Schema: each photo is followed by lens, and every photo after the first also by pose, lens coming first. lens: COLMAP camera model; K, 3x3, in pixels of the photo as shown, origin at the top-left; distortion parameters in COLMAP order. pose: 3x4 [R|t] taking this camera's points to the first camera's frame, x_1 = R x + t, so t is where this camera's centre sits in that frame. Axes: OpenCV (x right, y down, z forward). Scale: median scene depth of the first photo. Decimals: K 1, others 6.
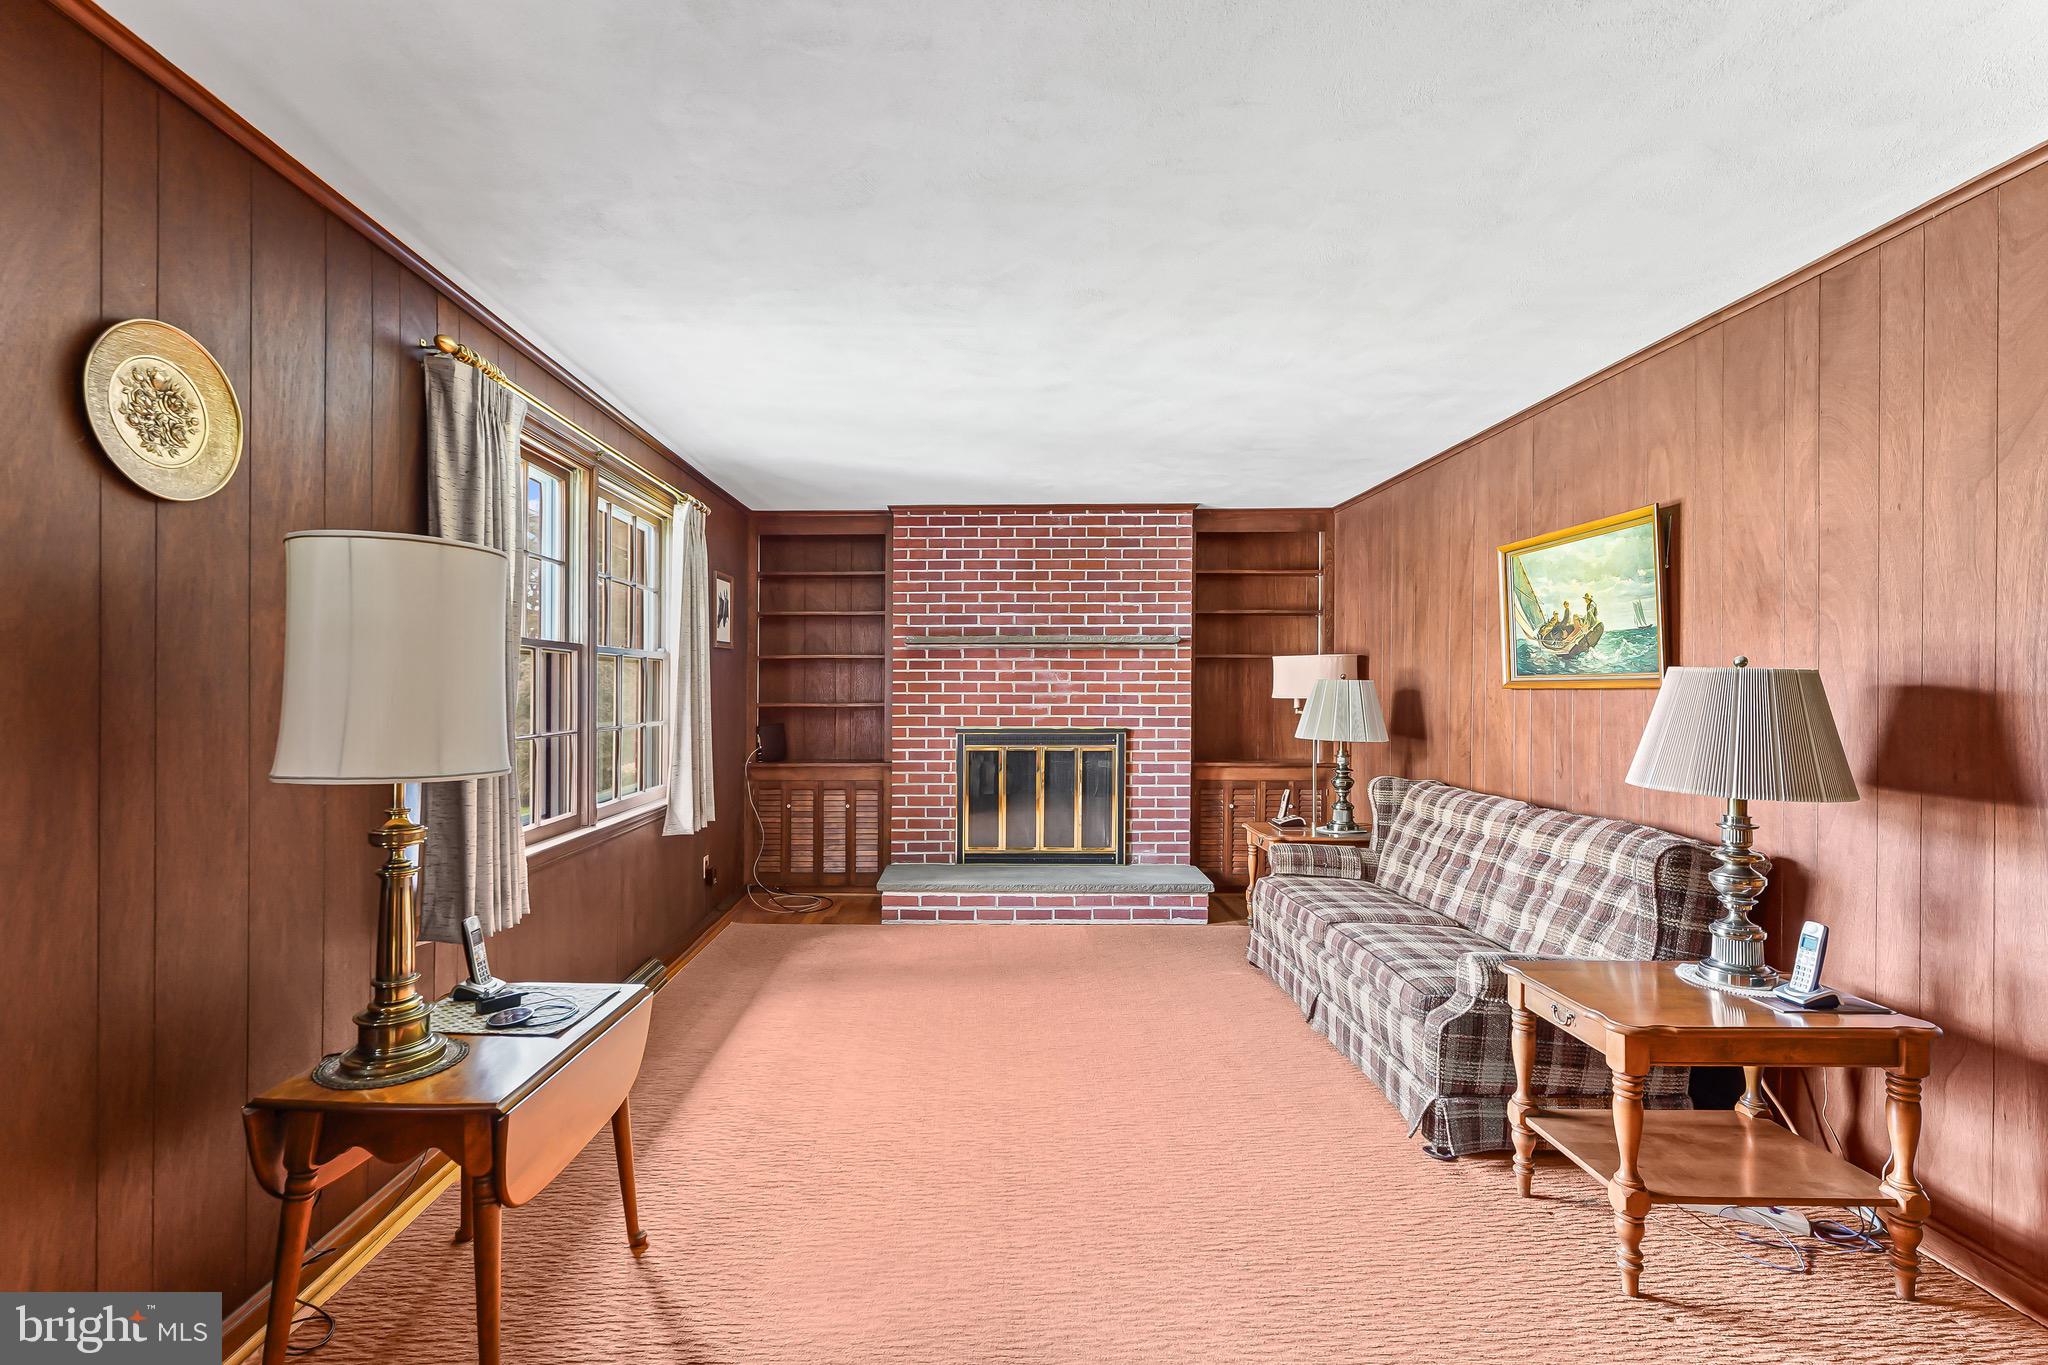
lens RADIAL K [[910.2, 0, 1017.3], [0, 910.2, 679.7], [0, 0, 1]] dist [0.001563, 0.000289]
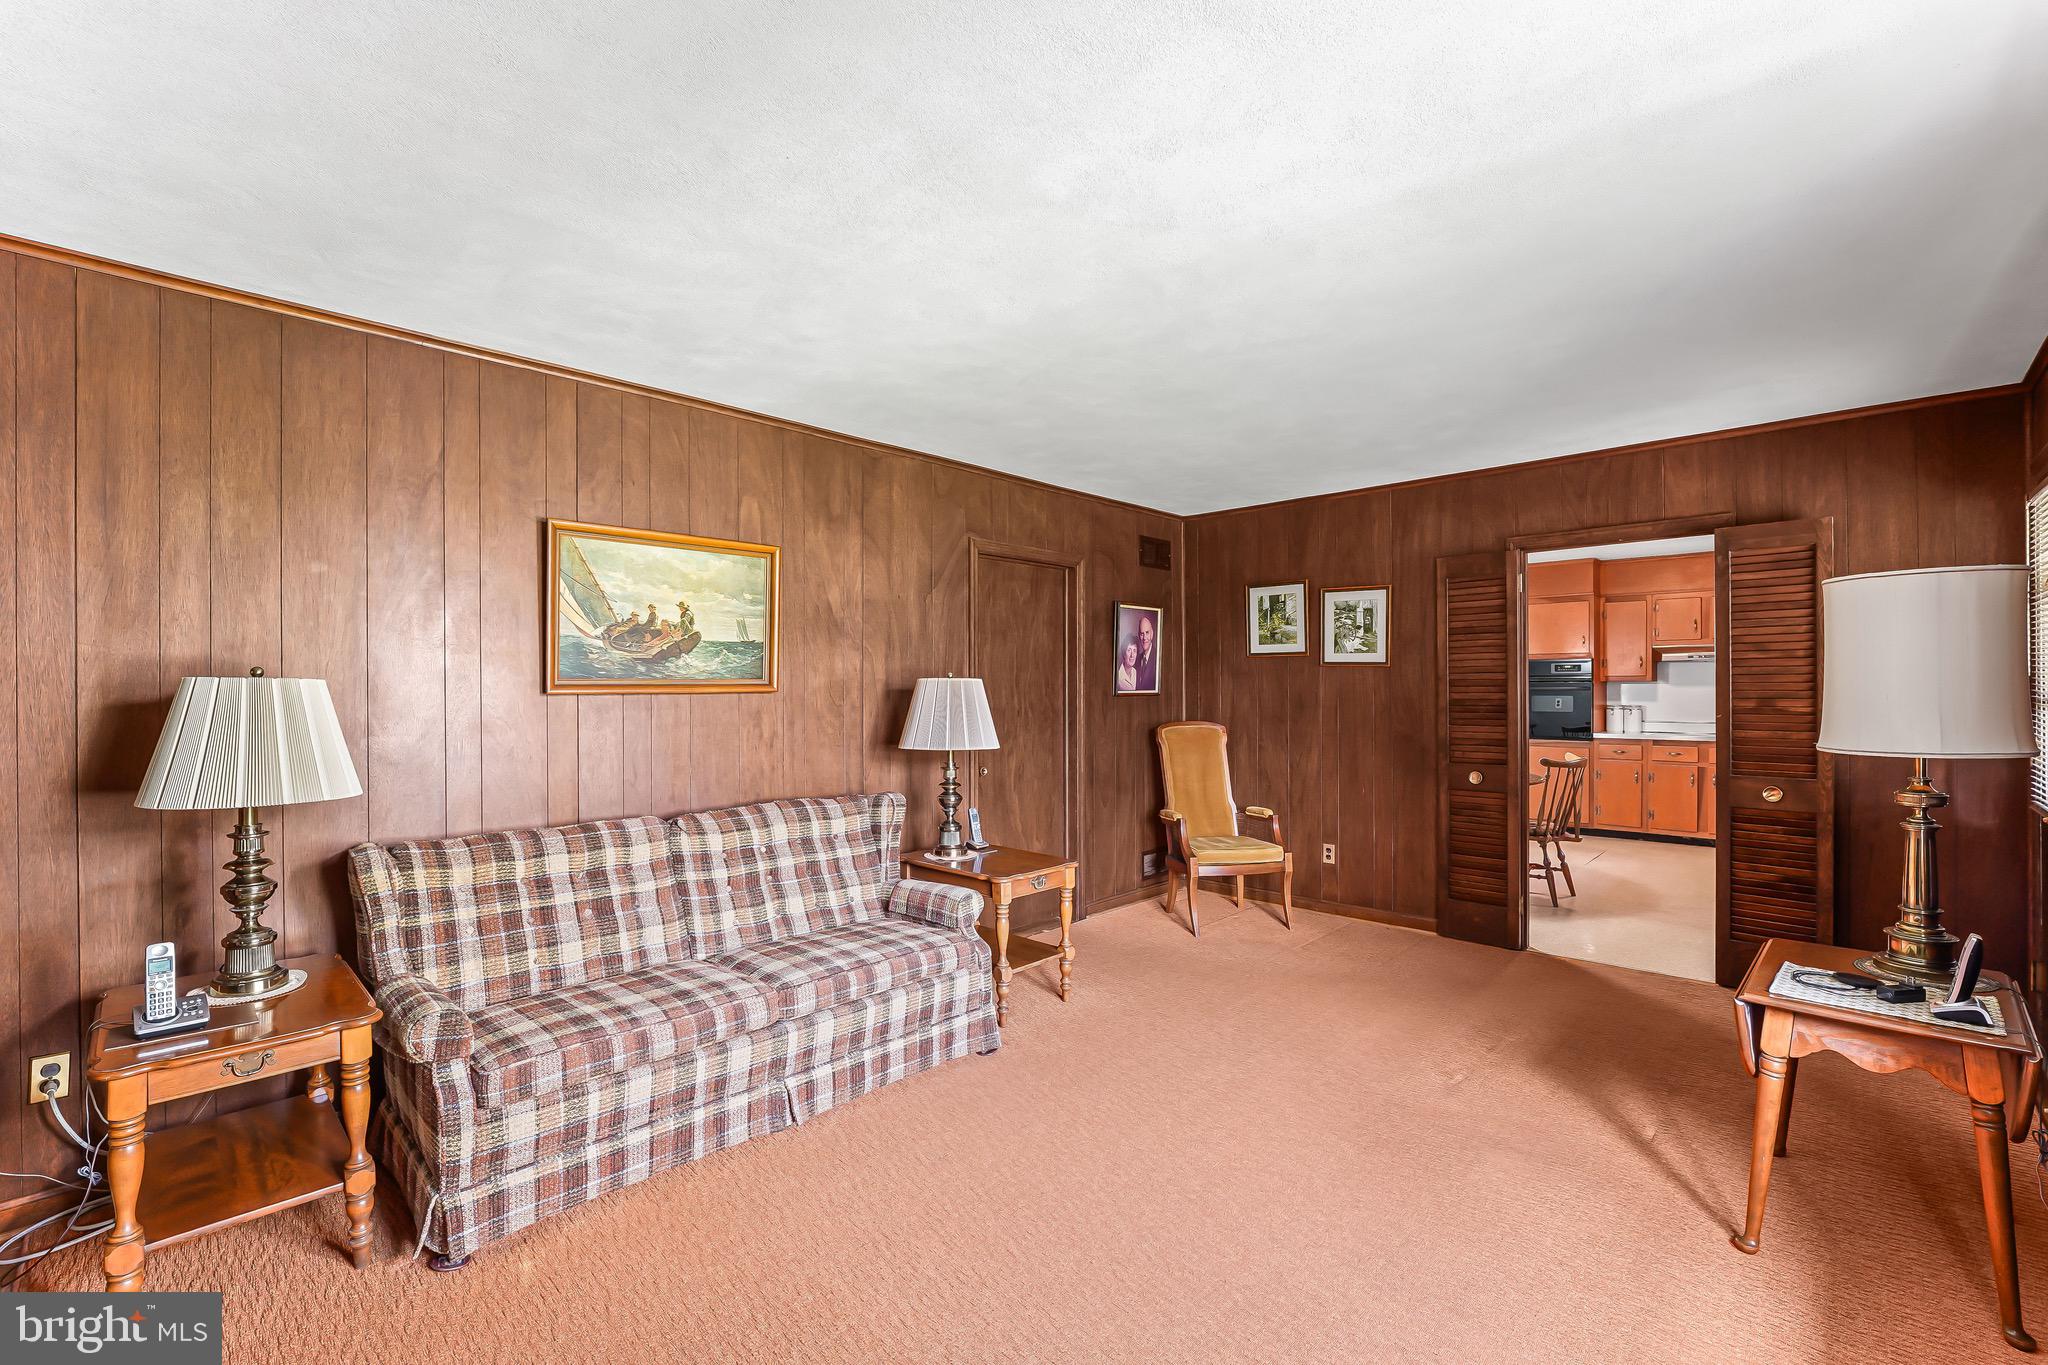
lens RADIAL K [[799.8, 0, 1024.0], [0, 799.8, 692.9], [0, 0, 1]] dist [0.000181, 0.000029]
pose [[-0.675751, 0.000256, 0.737130, -0.332458], [-0.000413, 1.000000, -0.000725, 0.010743], [-0.737130, -0.000794, -0.675750, 1.399365]]
